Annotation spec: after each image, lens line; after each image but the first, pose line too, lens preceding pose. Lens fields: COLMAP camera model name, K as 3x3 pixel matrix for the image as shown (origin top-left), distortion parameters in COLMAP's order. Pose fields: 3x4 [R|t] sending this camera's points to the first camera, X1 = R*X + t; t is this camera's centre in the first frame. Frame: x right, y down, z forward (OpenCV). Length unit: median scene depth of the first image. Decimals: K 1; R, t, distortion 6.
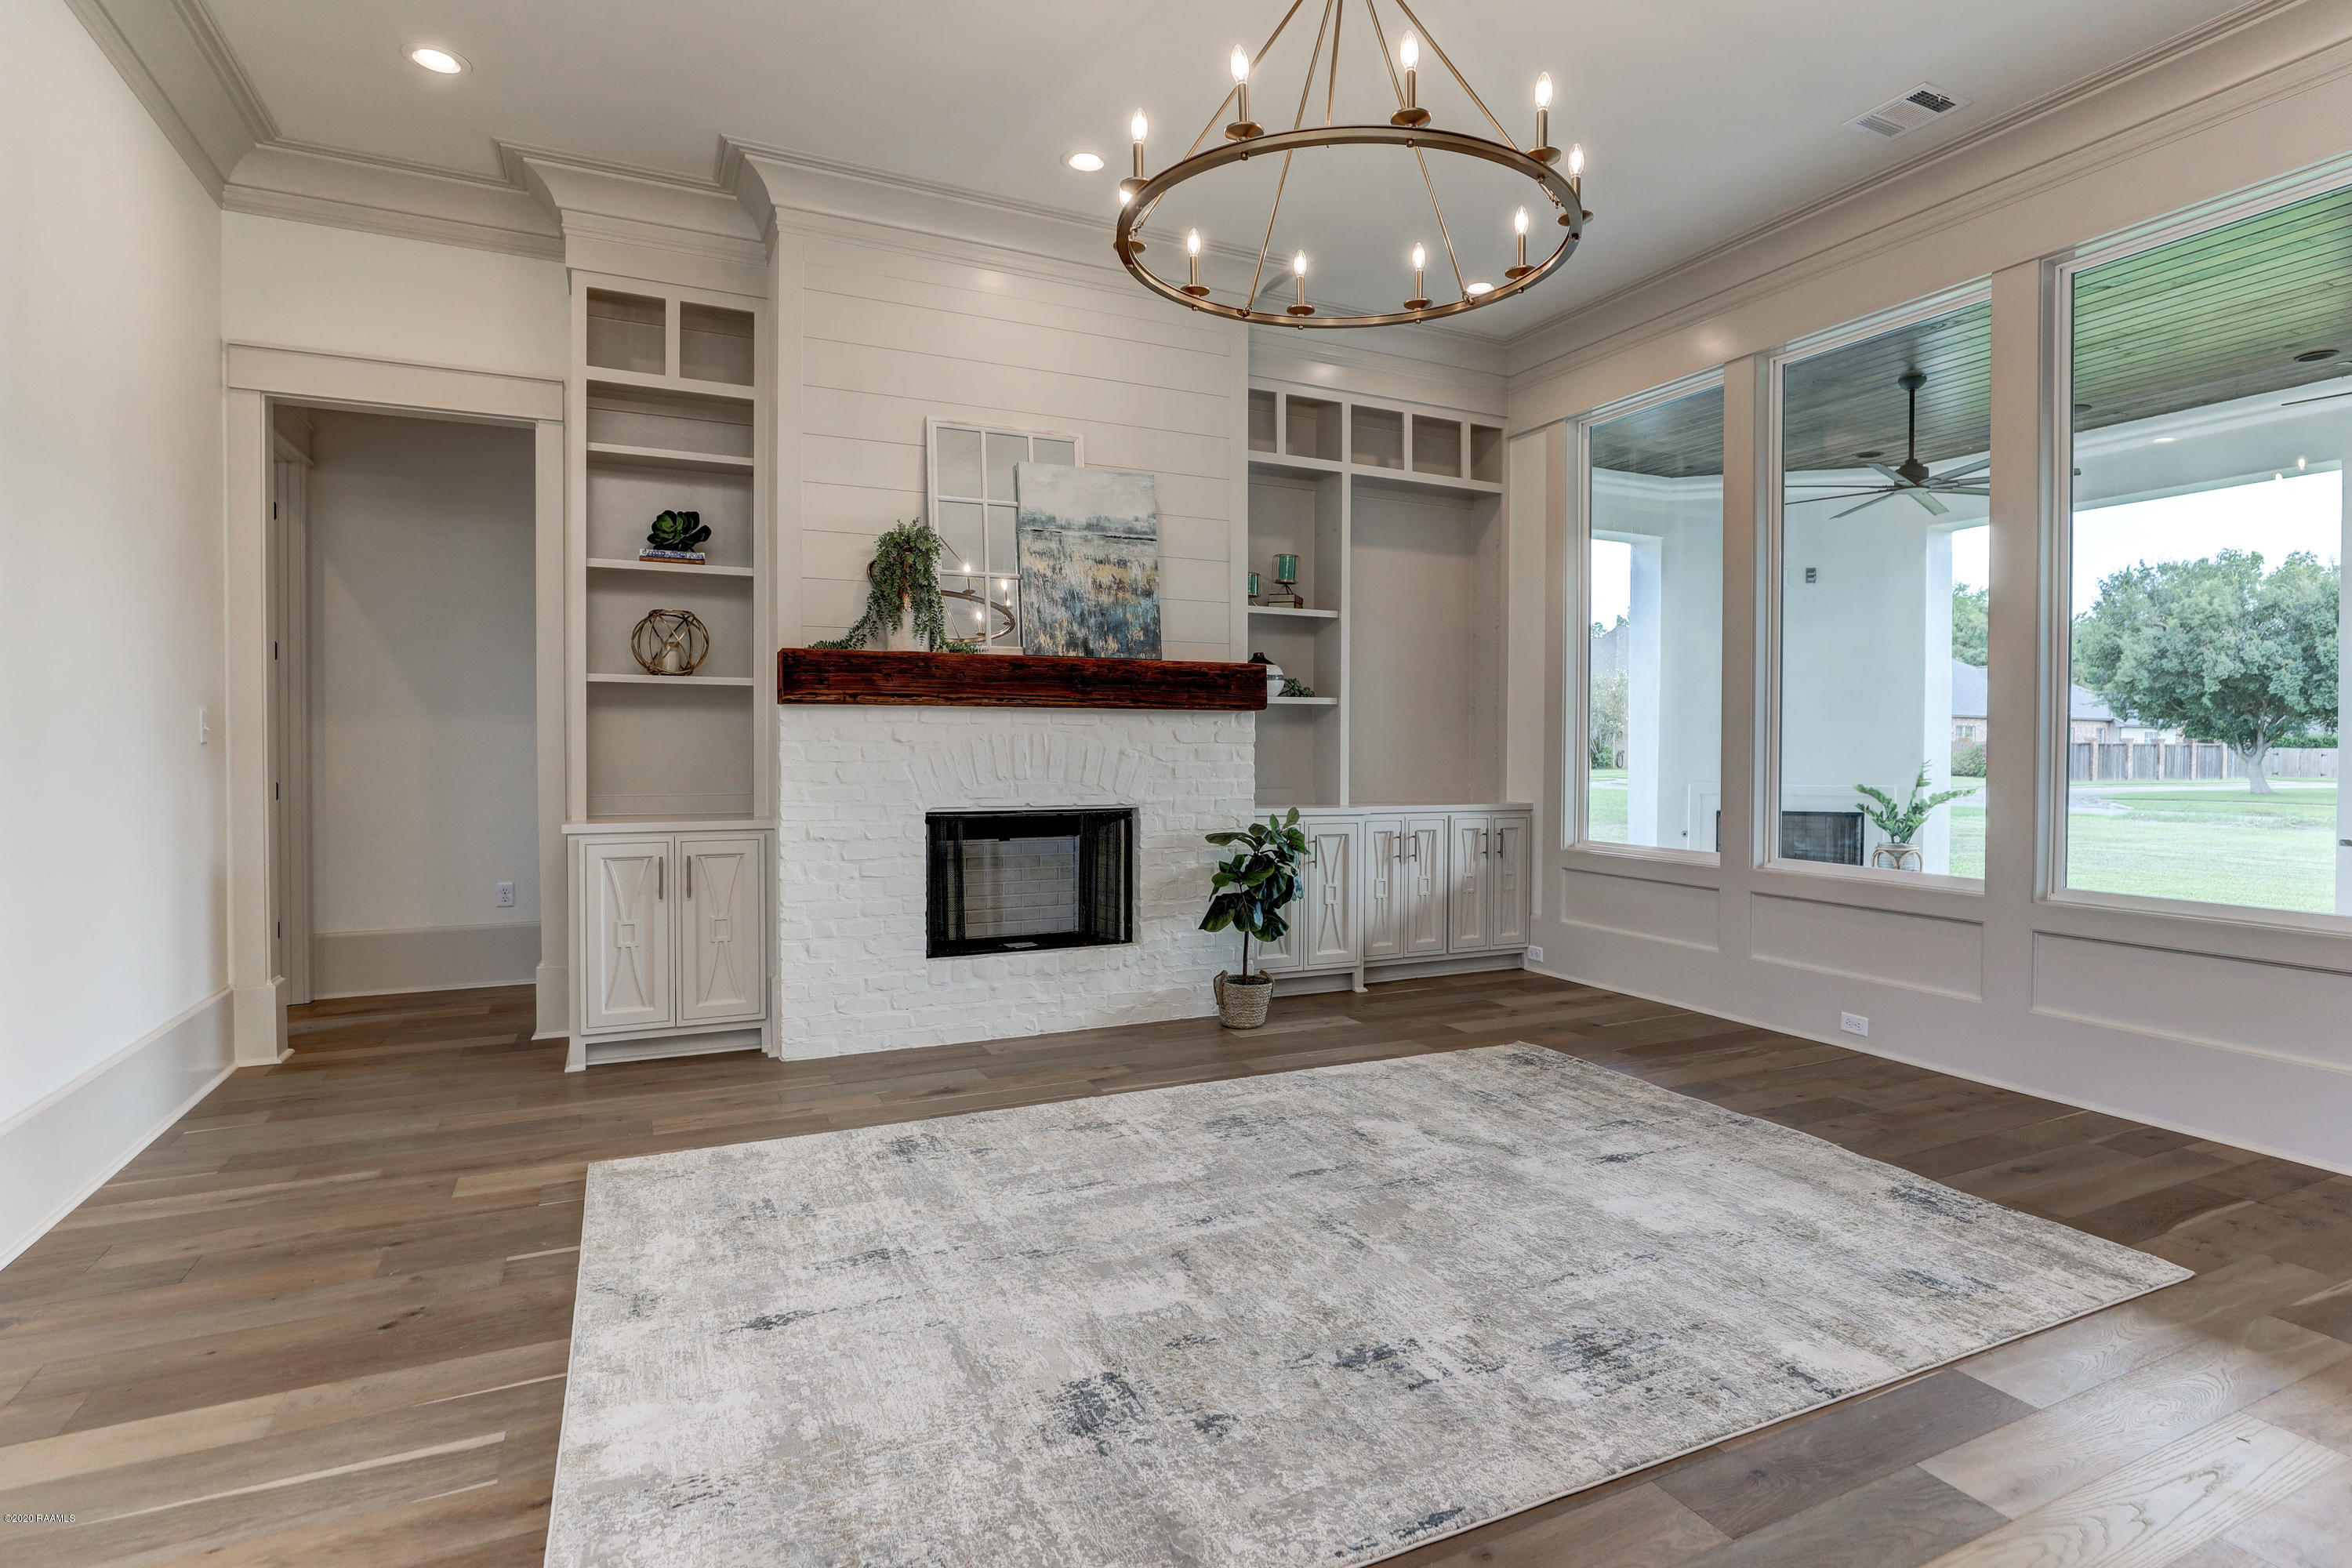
lens RADIAL K [[1221.5, 0, 1228.3], [0, 1221.5, 763.2], [0, 0, 1]] dist [-0.014988, 0.001489]
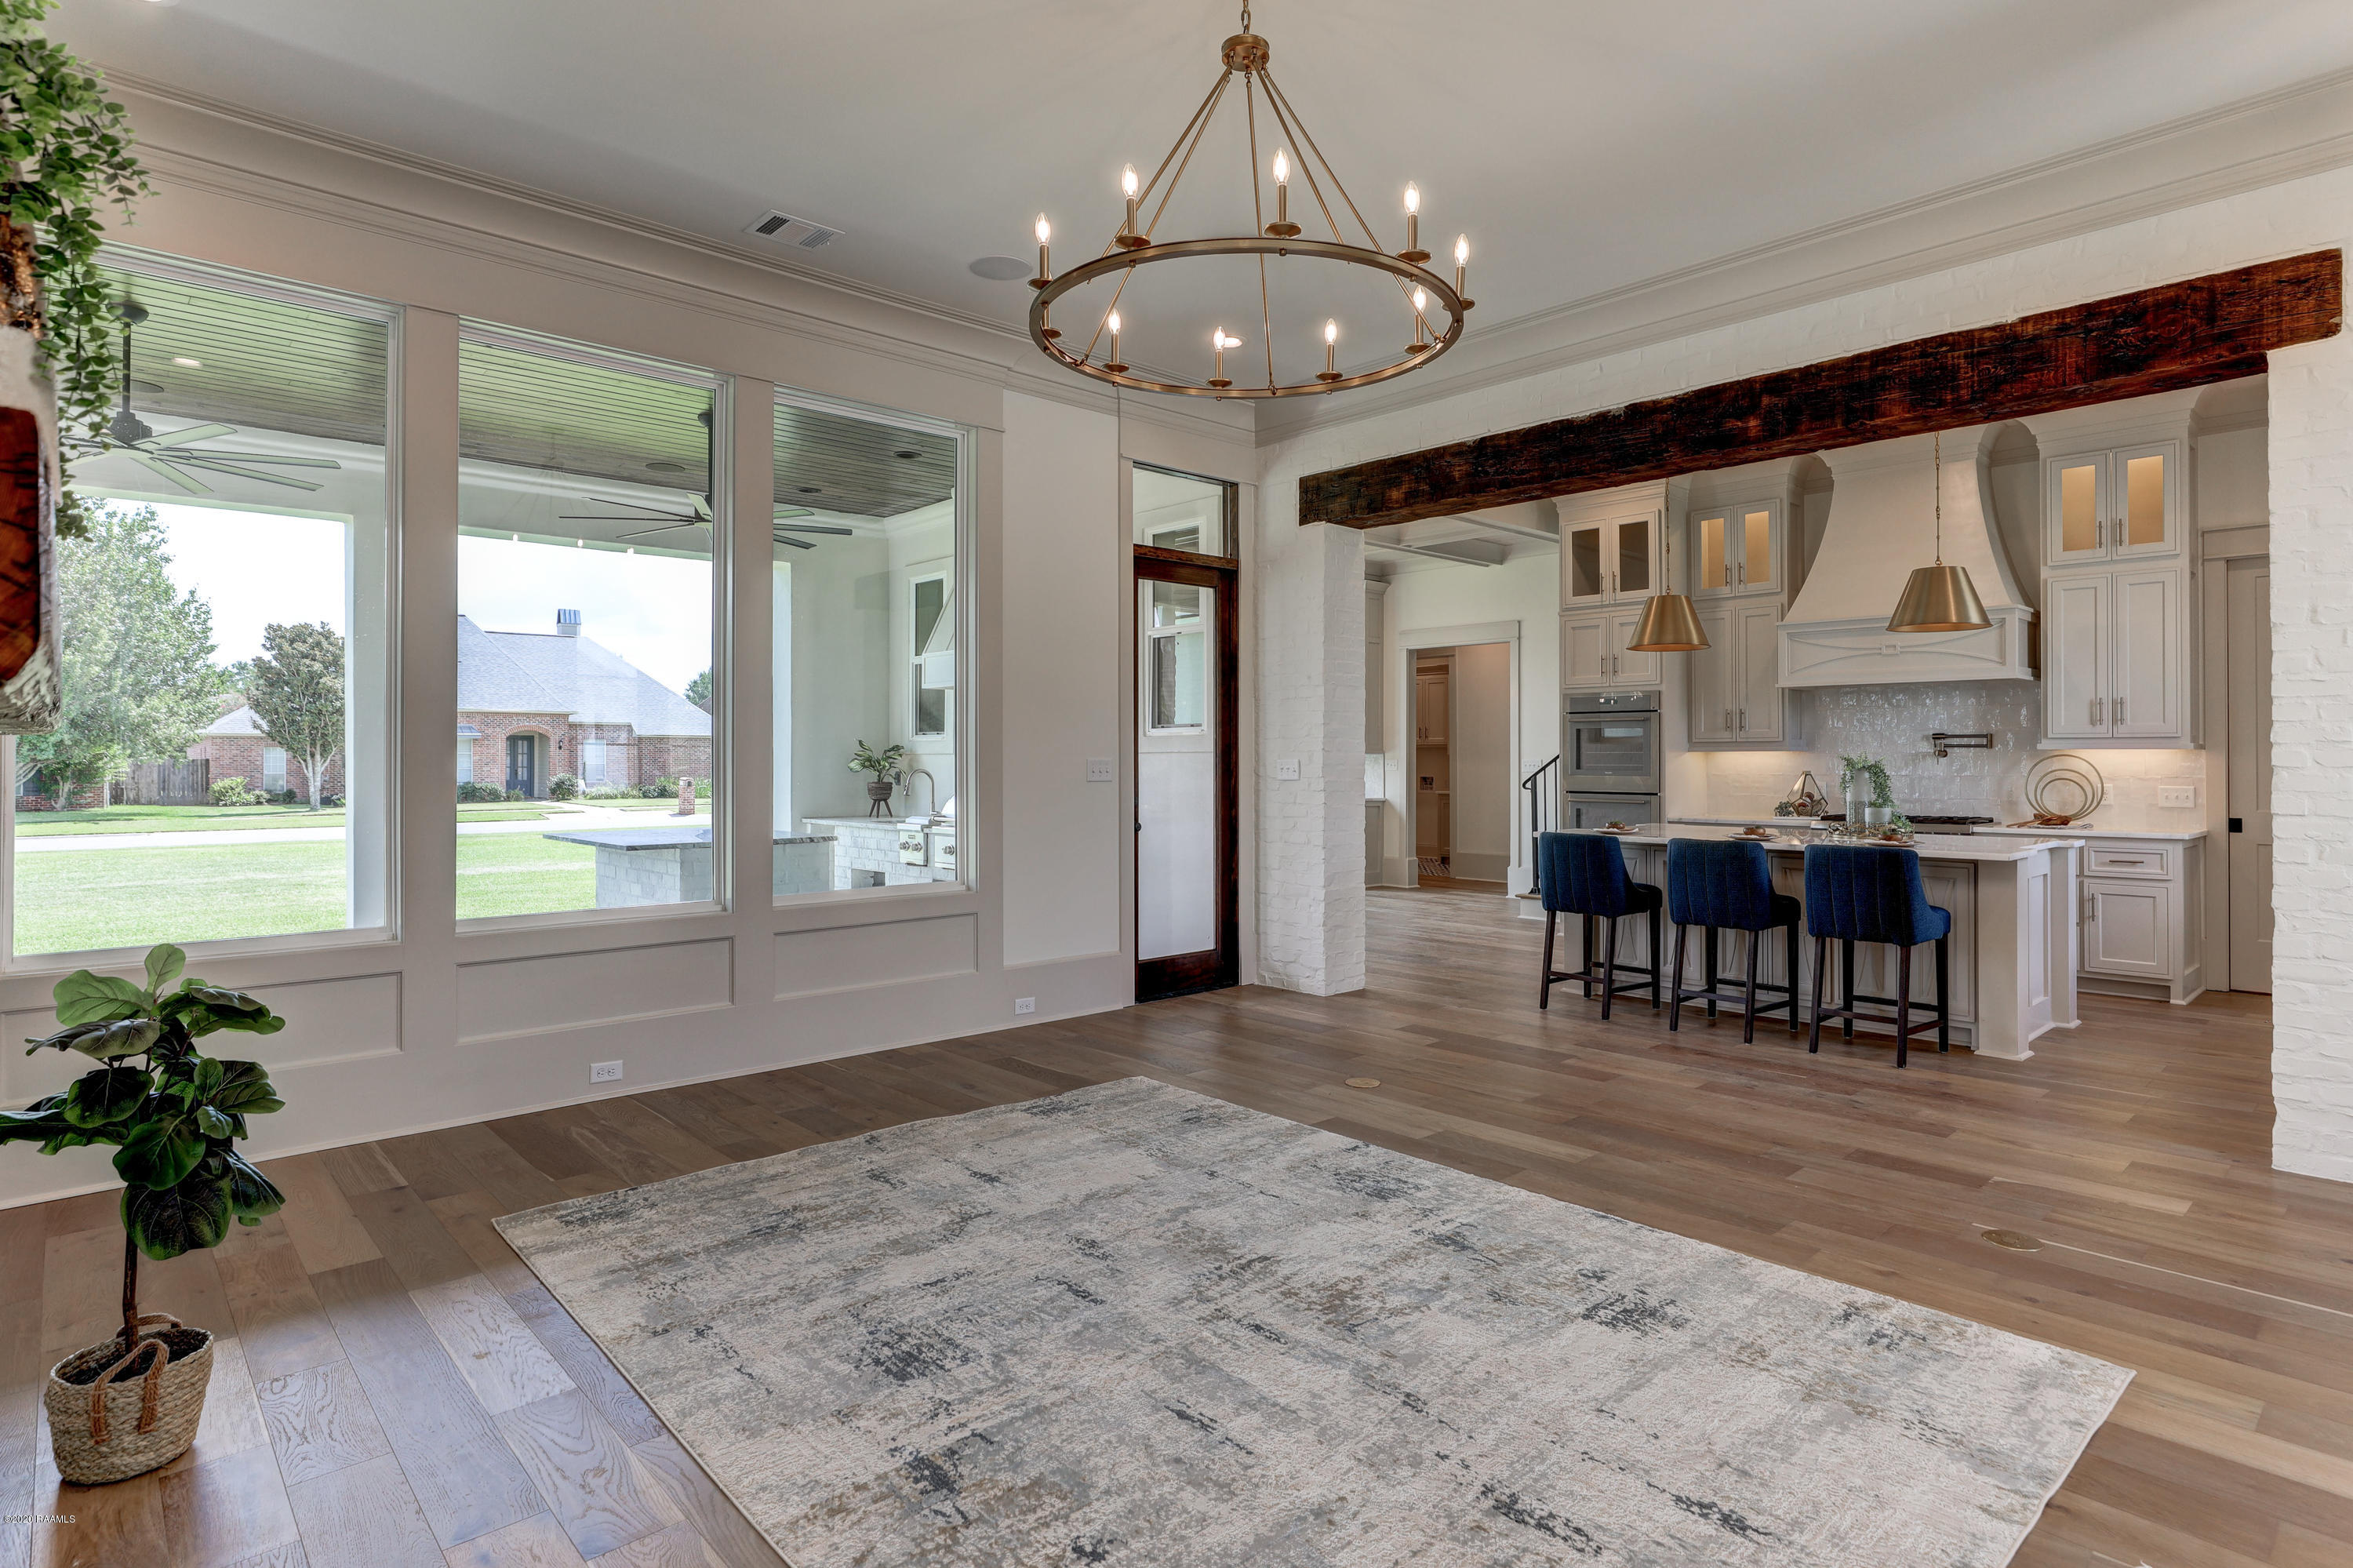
lens RADIAL K [[1213.0, 0, 1223.5], [0, 1213.0, 755.7], [0, 0, 1]] dist [-0.005595, -0.000752]
pose [[-0.286800, -0.003248, 0.957985, -0.563674], [0.012239, 0.999900, 0.007054, -0.039166], [-0.957912, 0.013747, -0.286732, 0.817553]]
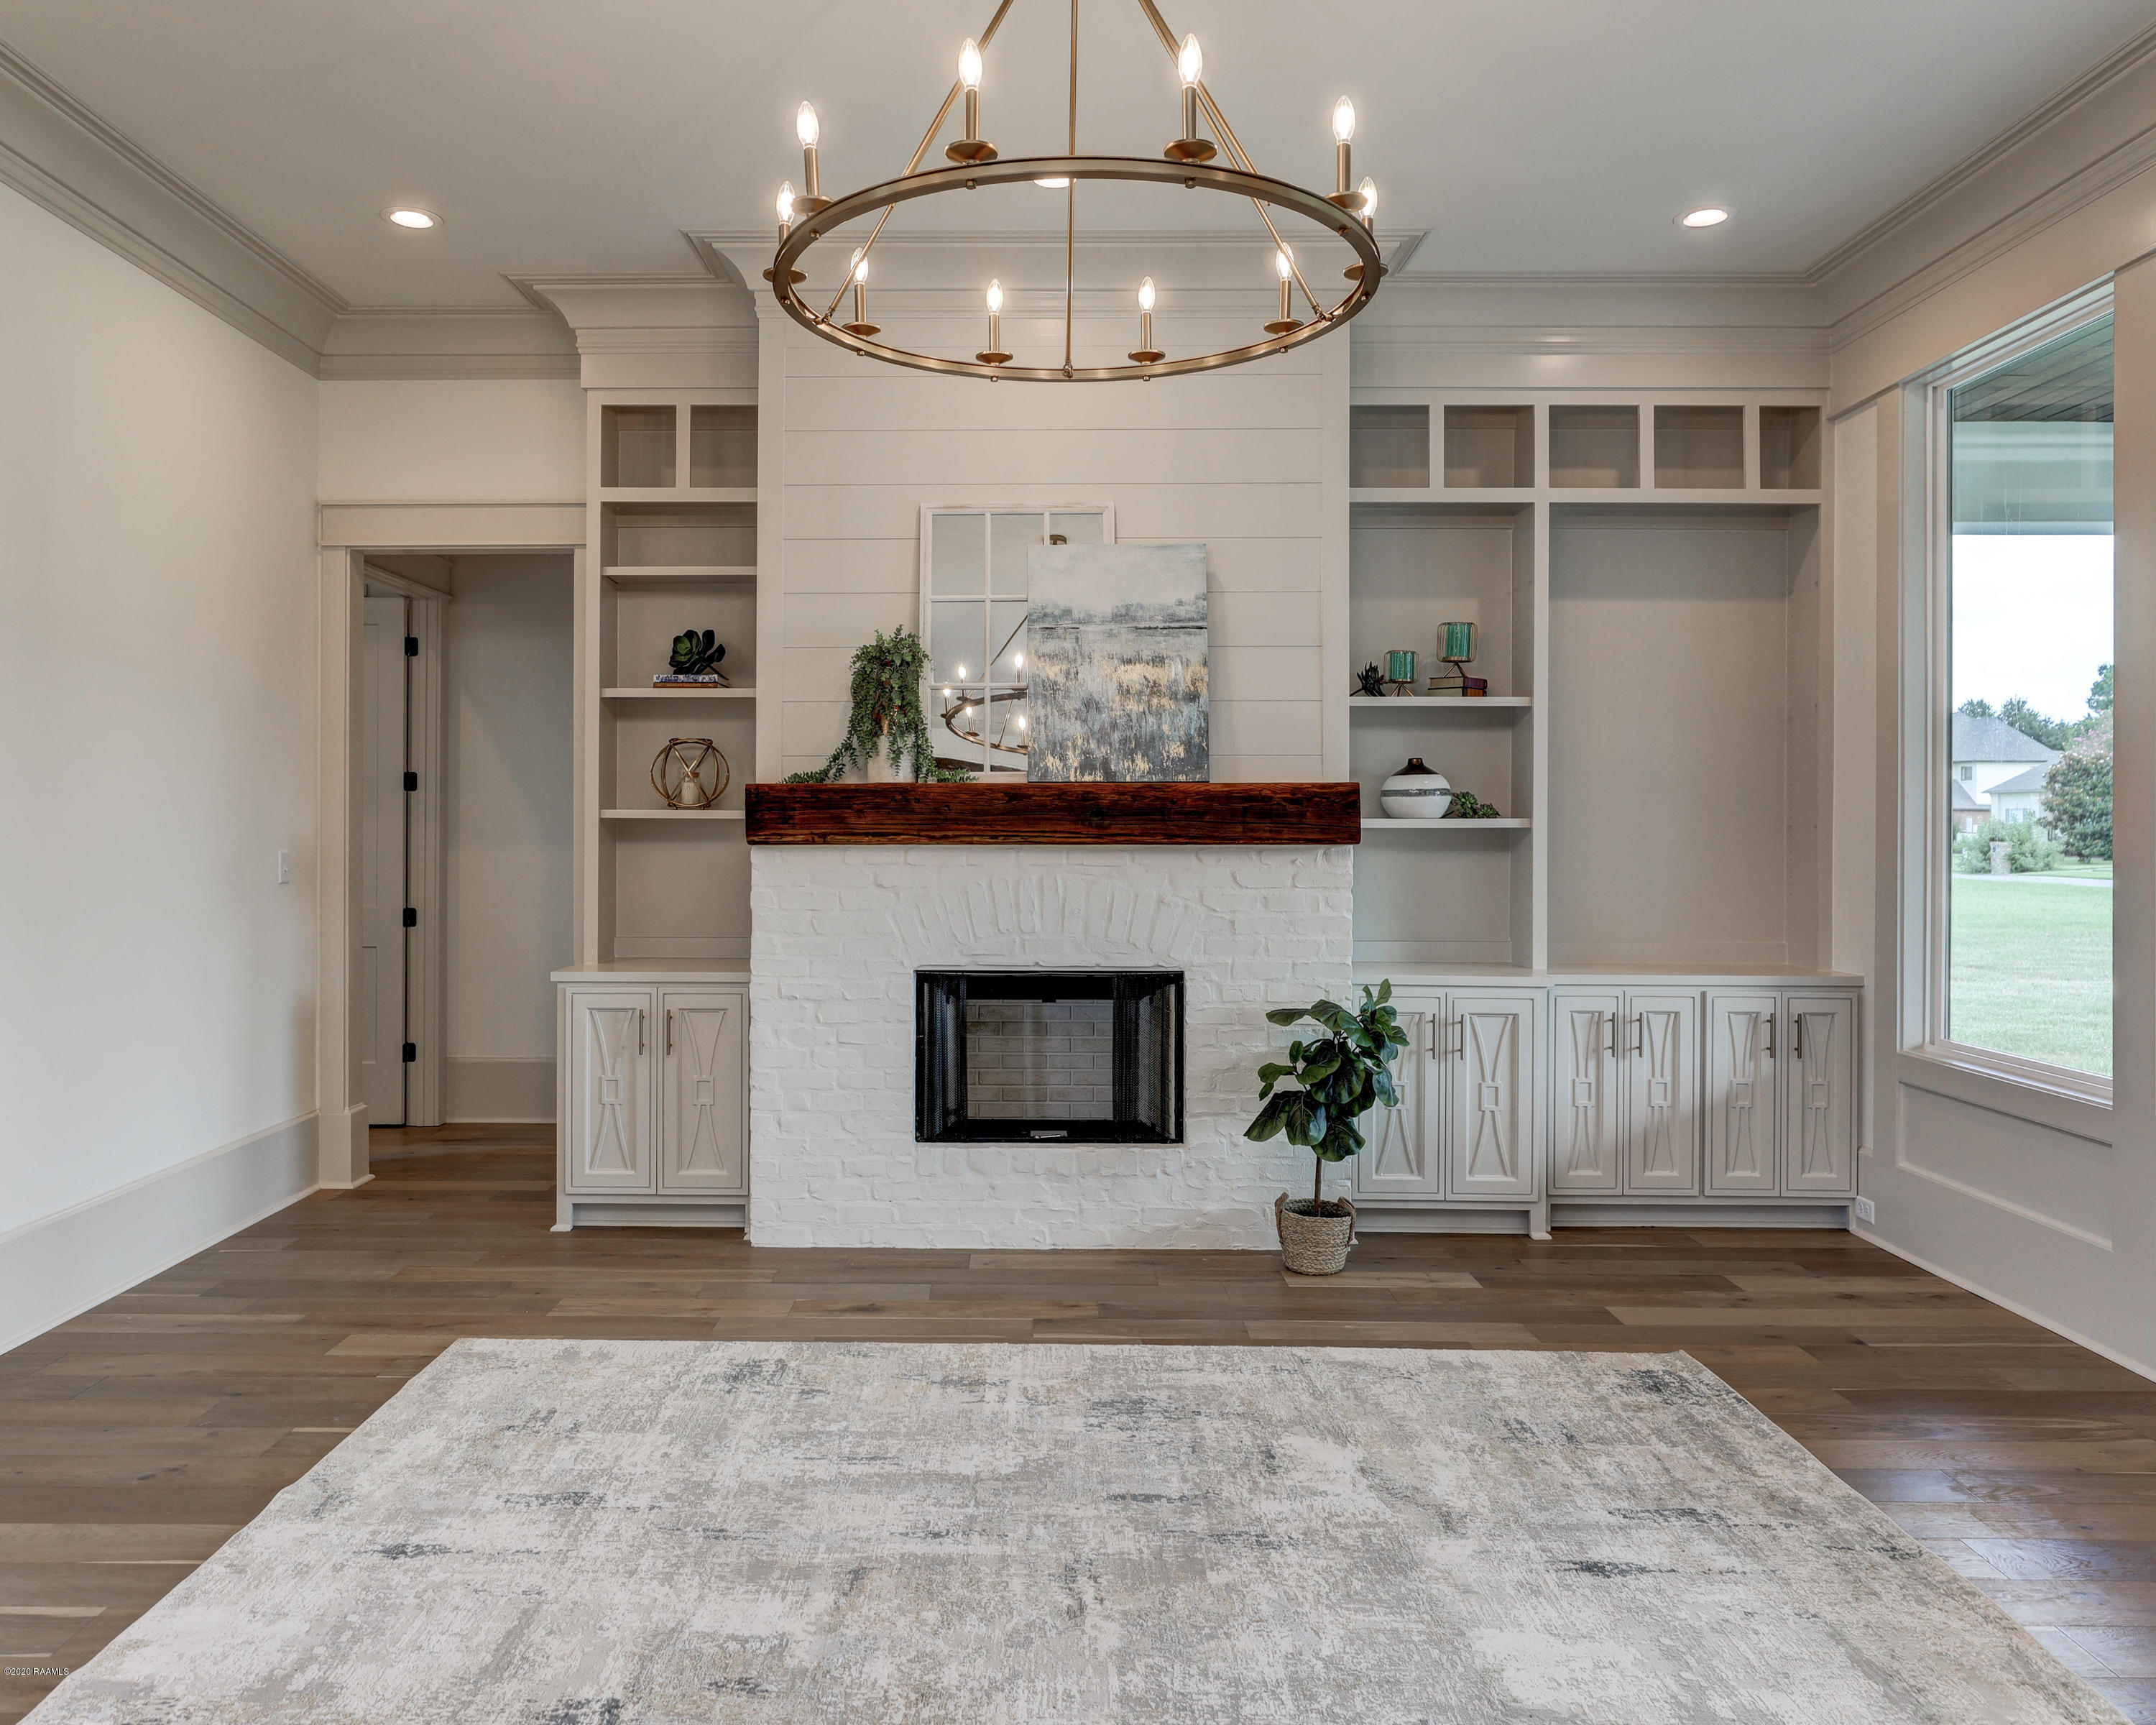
lens RADIAL K [[1544.7, 0, 998.6], [0, 1544.7, 823.0], [0, 0, 1]] dist [-0.003057, 0.001136]
pose [[0.884575, -0.002283, -0.466393, 0.310564], [-0.005456, 0.999869, -0.015242, -0.046798], [0.466367, 0.016027, 0.884446, 0.077509]]
